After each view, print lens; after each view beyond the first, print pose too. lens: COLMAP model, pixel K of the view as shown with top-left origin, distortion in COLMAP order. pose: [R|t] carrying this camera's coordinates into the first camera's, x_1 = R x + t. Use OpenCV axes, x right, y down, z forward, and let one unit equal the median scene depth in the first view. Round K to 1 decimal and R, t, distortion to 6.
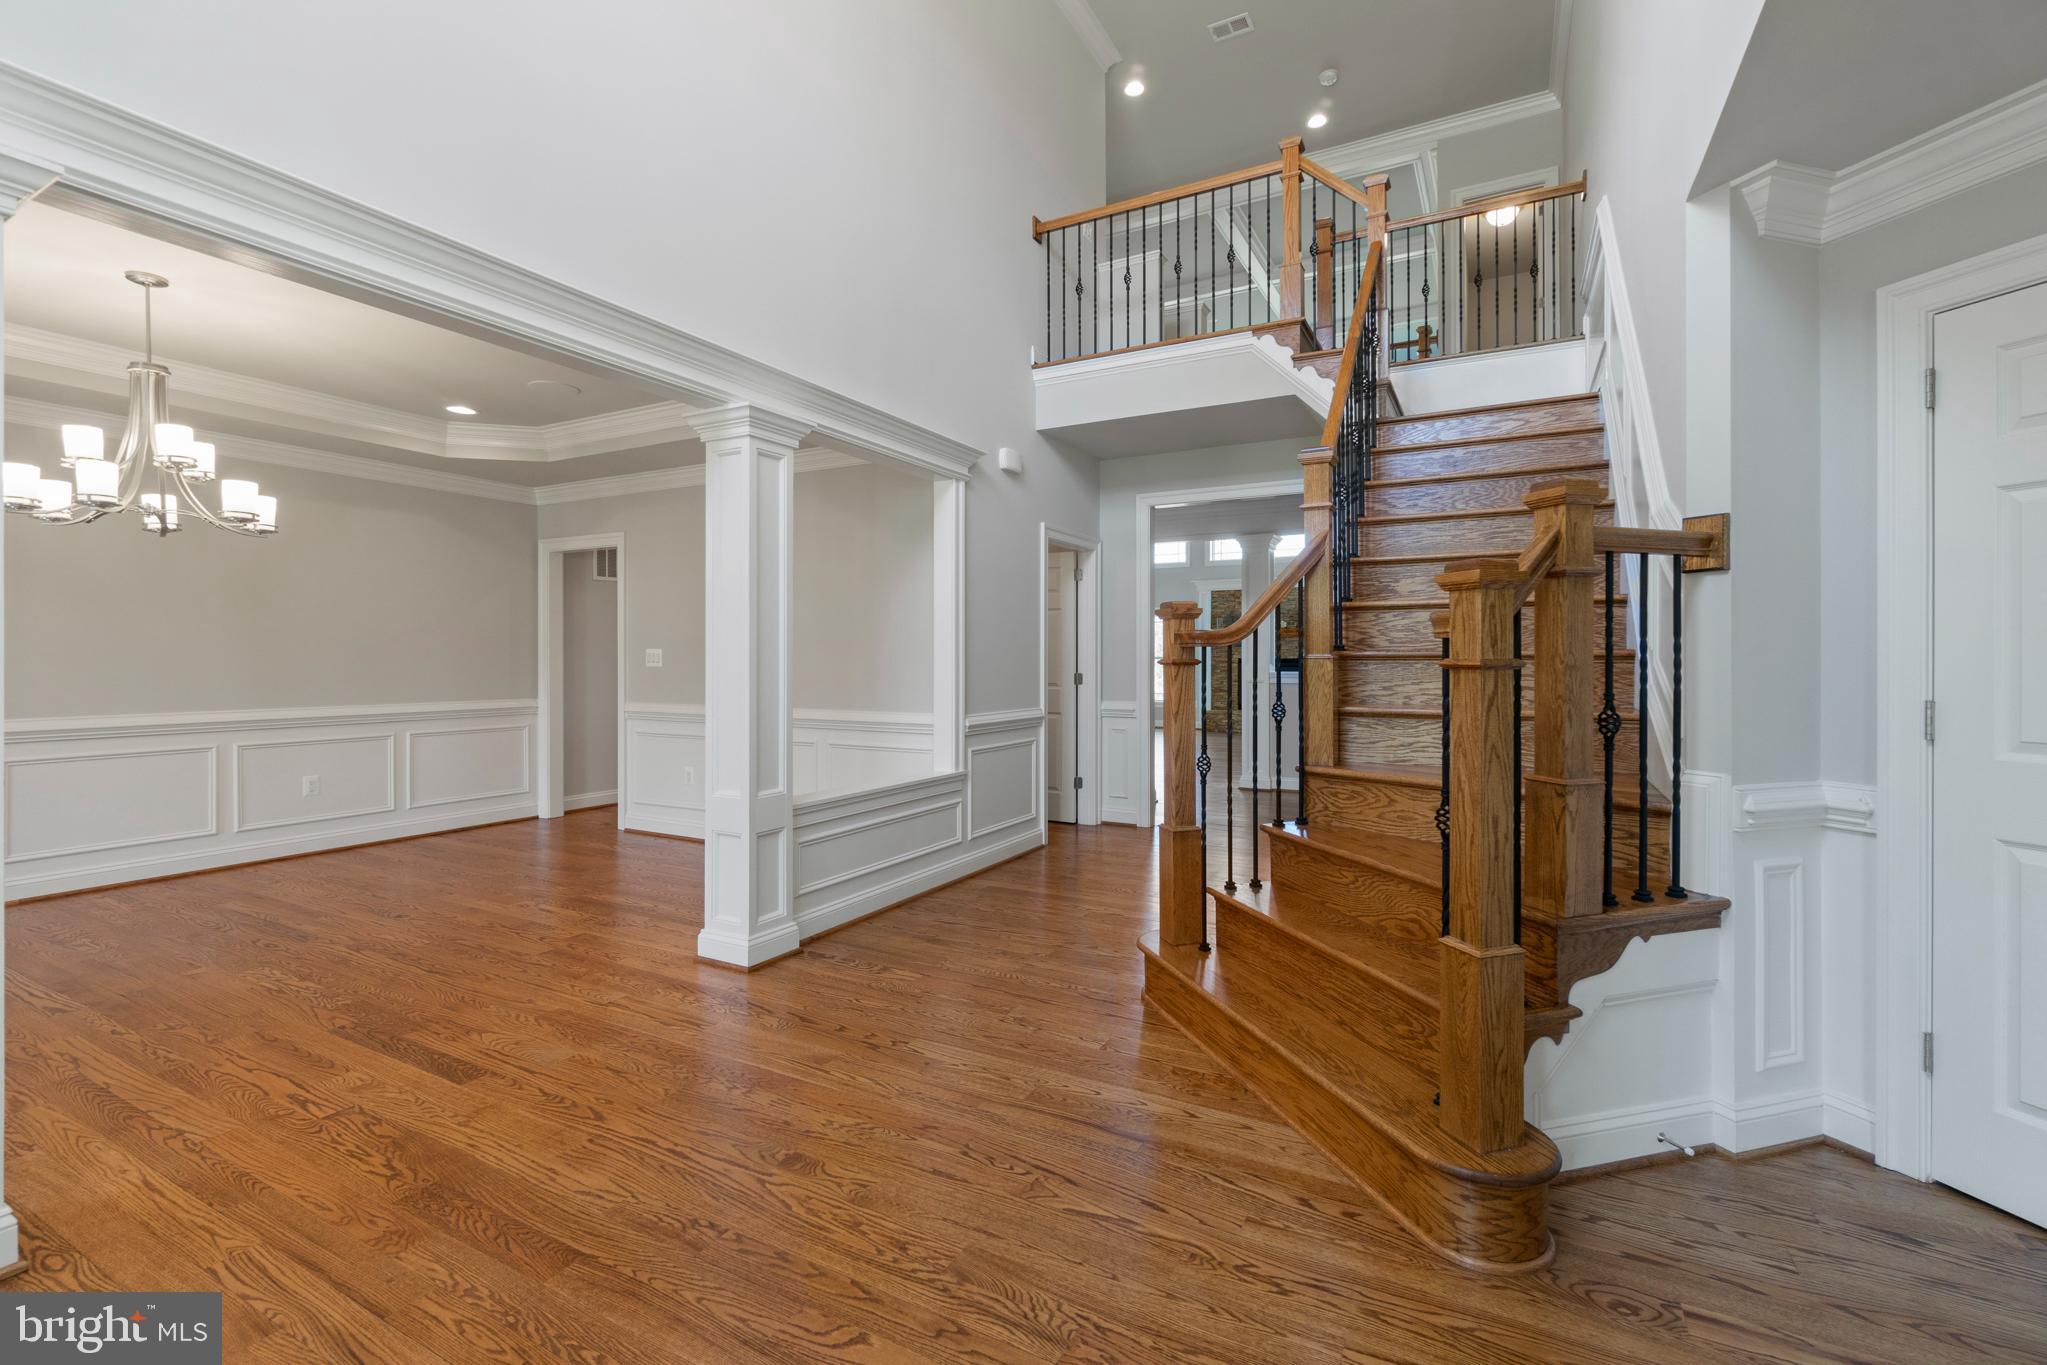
lens RADIAL K [[883.4, 0, 1015.8], [0, 883.4, 666.7], [0, 0, 1]] dist [-0.006671, 0.002166]
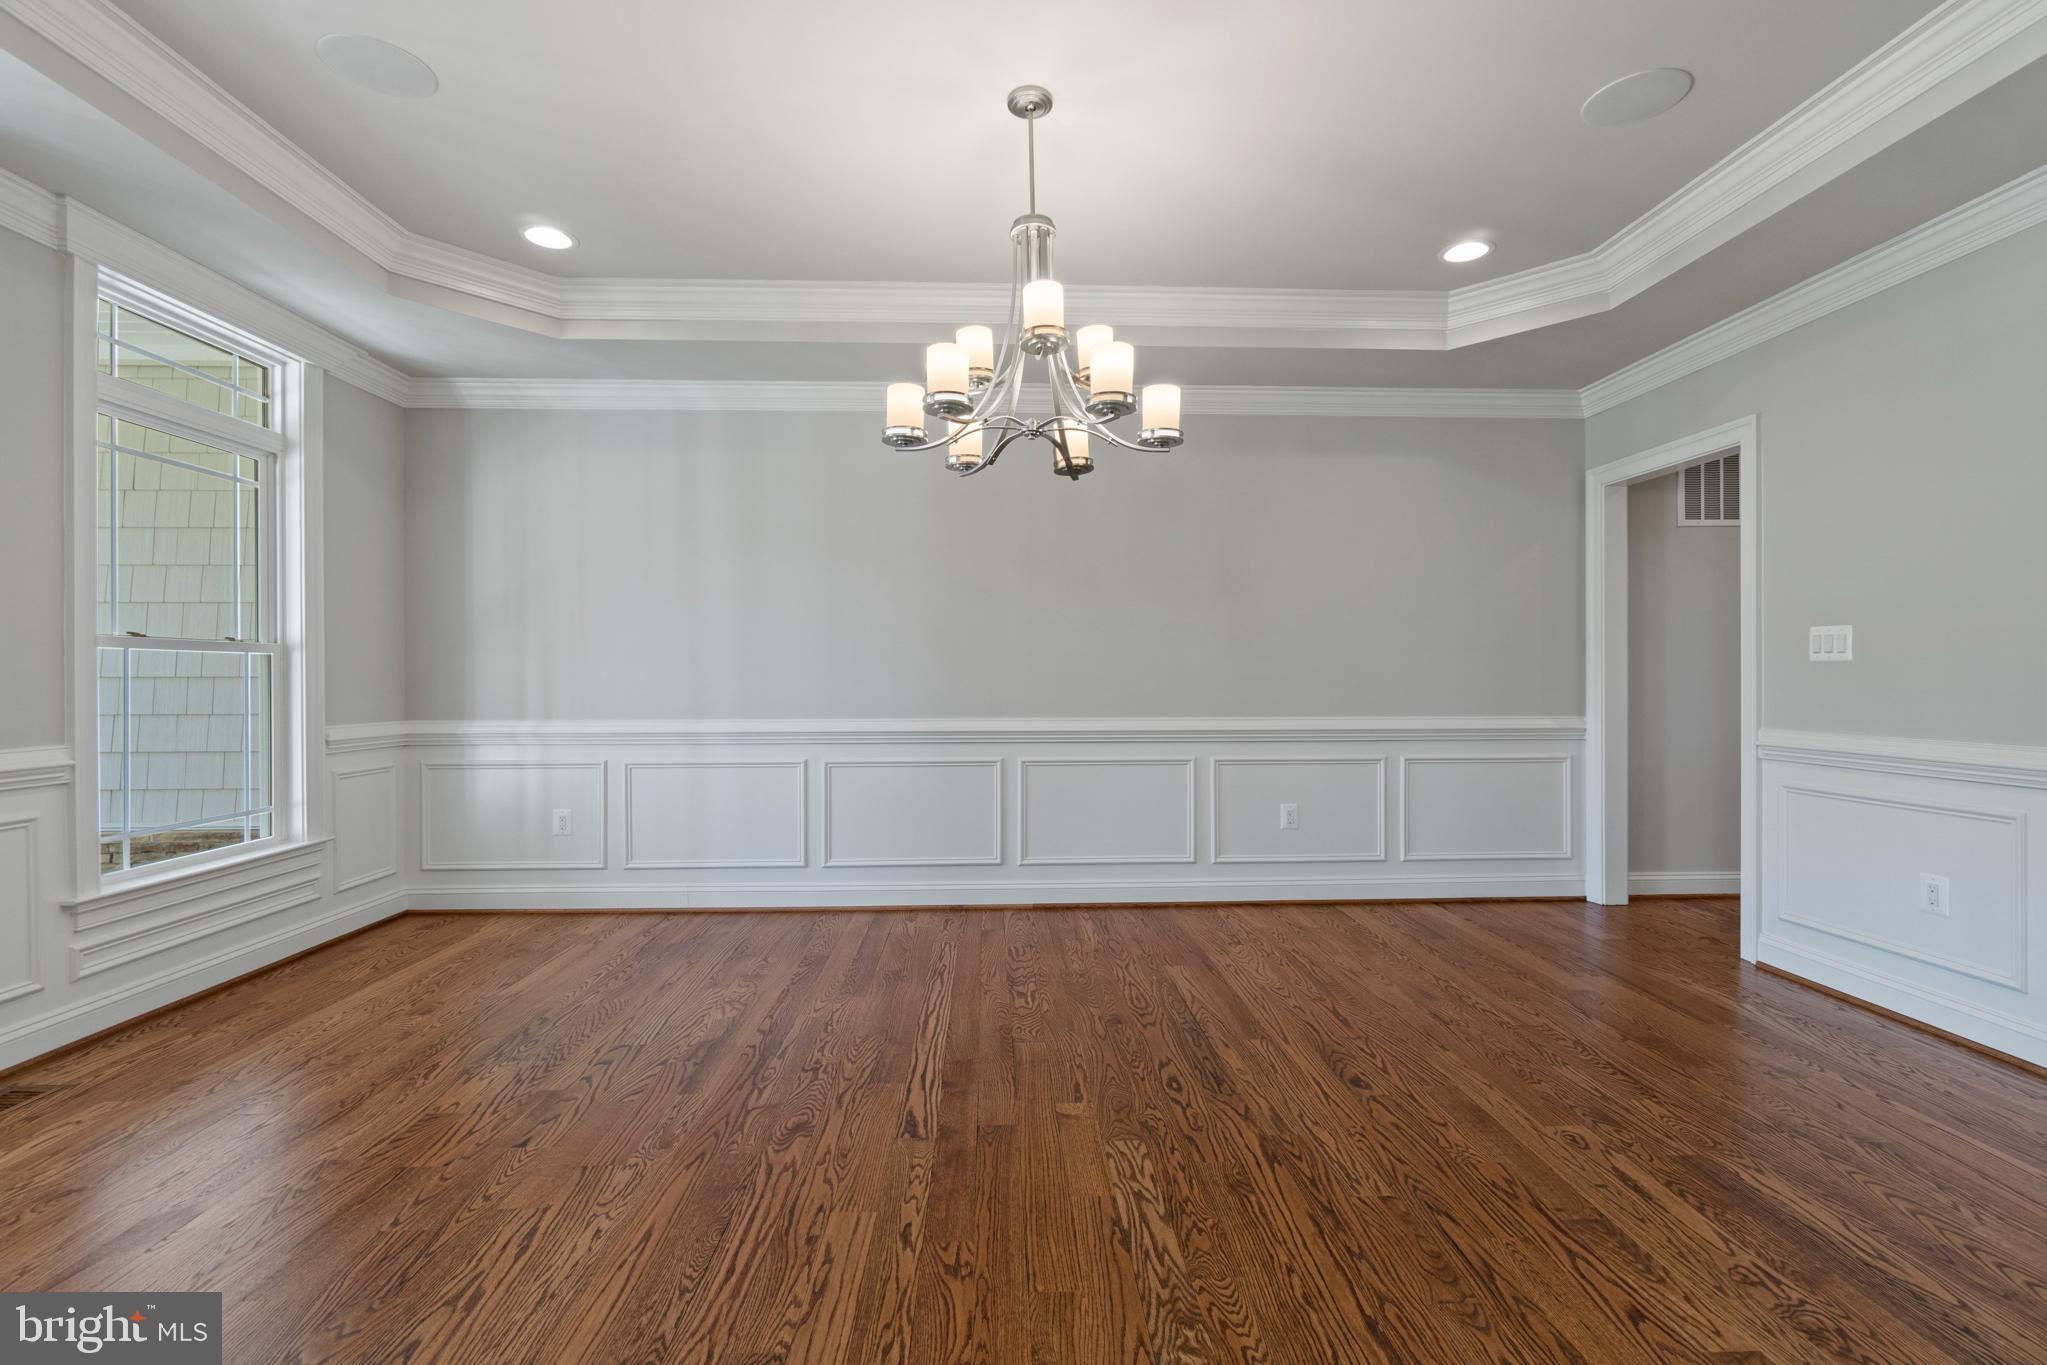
lens RADIAL K [[883.4, 0, 1022.5], [0, 883.4, 677.2], [0, 0, 1]] dist [-0.006671, 0.002166]
pose [[0.500112, -0.003784, -0.865953, -0.199535], [-0.003798, 0.999971, -0.006562, 0.014170], [0.865953, 0.006571, 0.500083, 0.337307]]
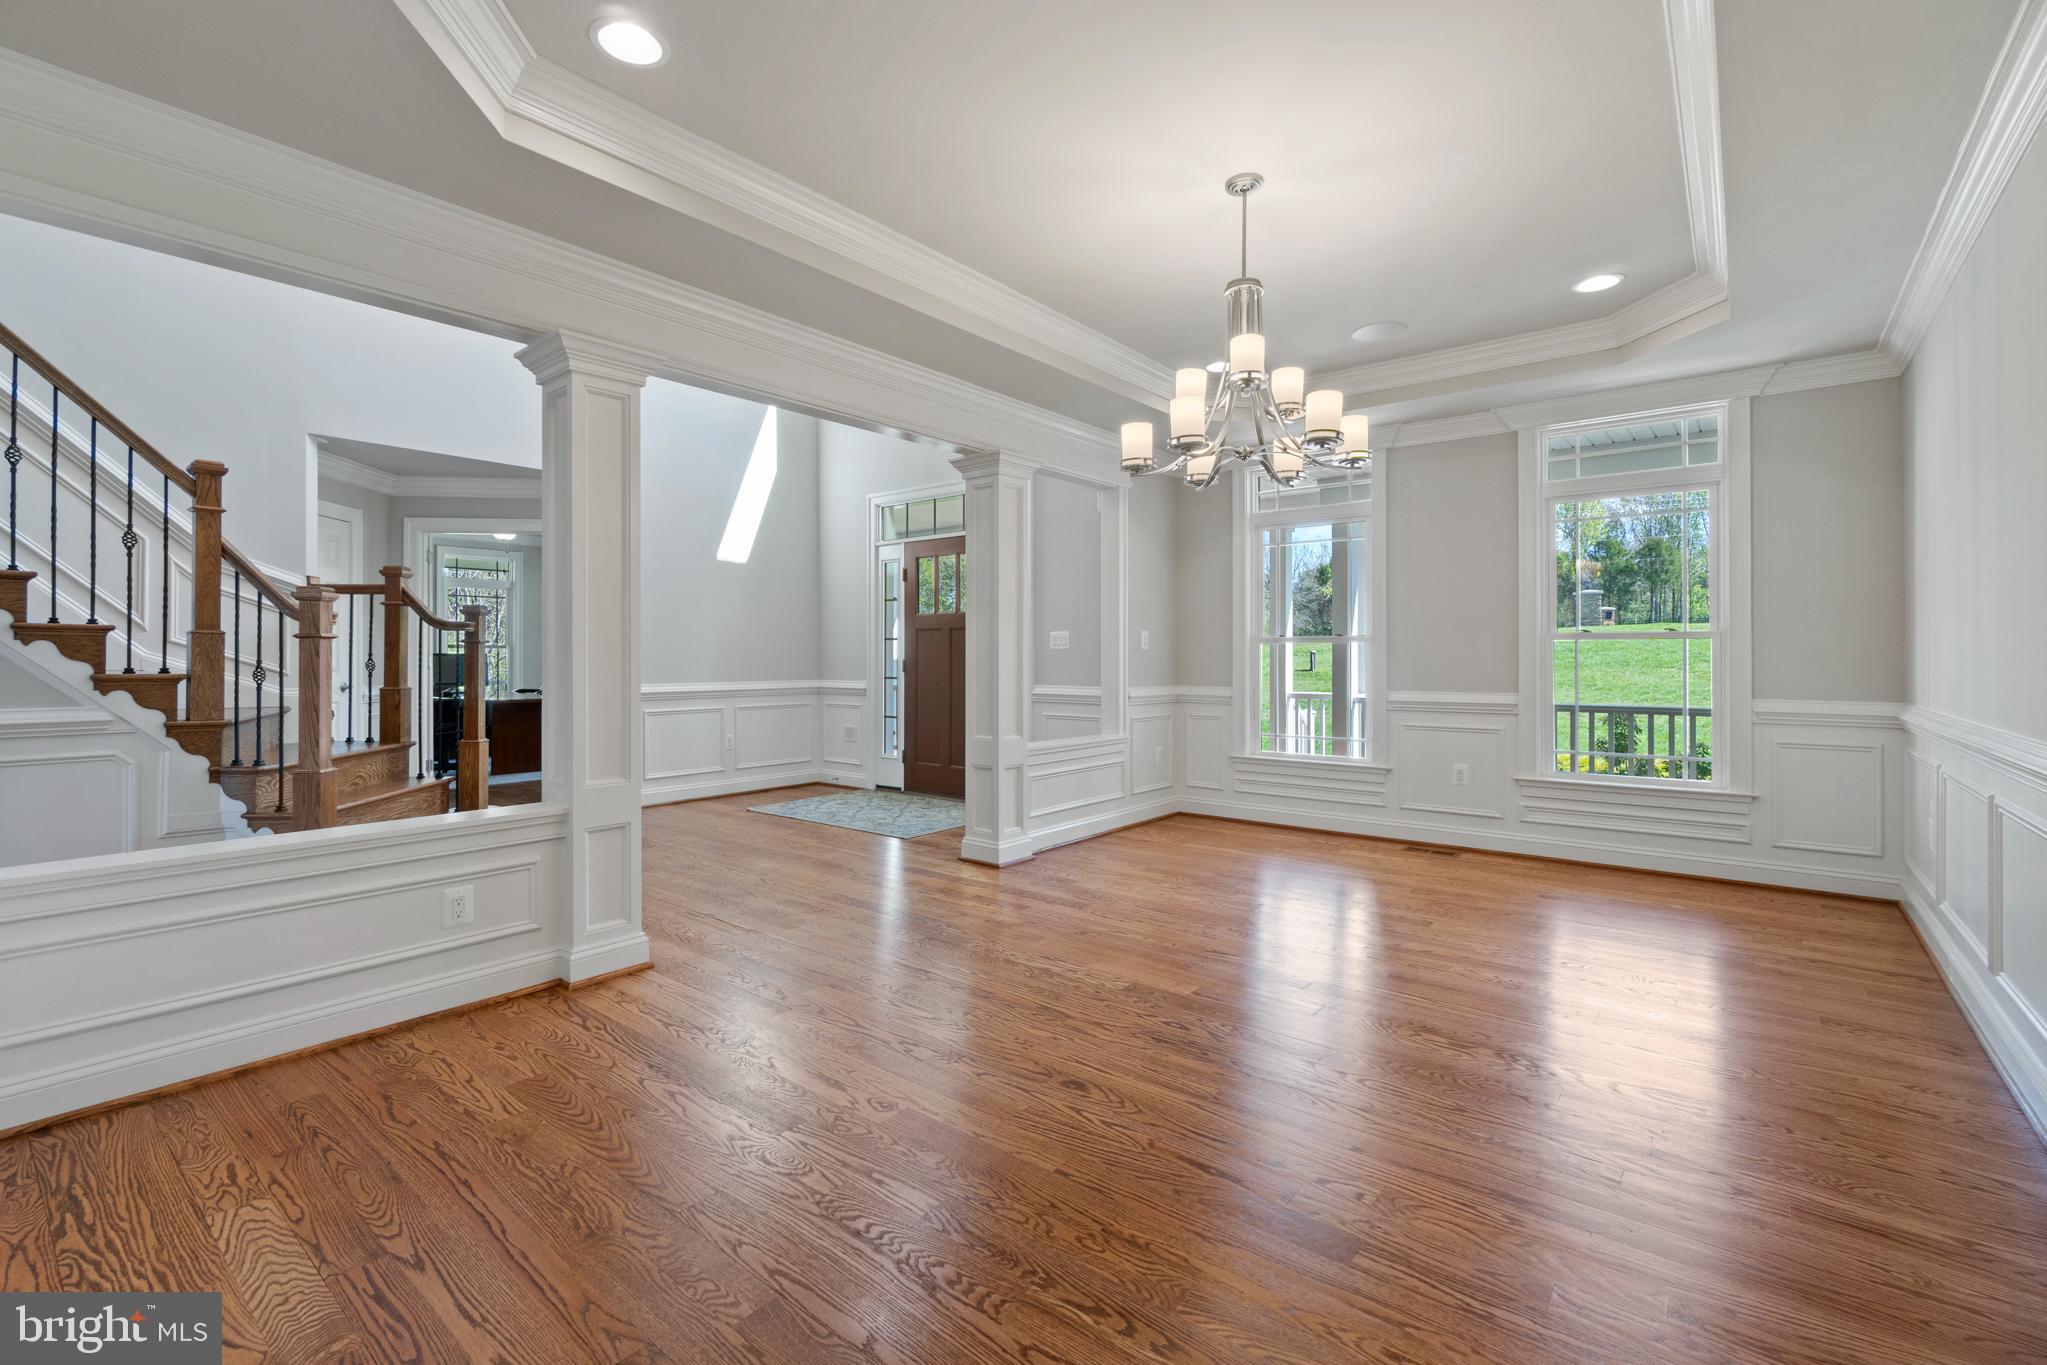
lens RADIAL K [[883.4, 0, 1022.1], [0, 883.4, 667.2], [0, 0, 1]] dist [-0.006671, 0.002166]
pose [[-0.982671, -0.002323, 0.185342, -0.497908], [0.000795, 0.999859, 0.016747, 0.007882], [-0.185354, 0.016604, -0.982531, 1.002883]]
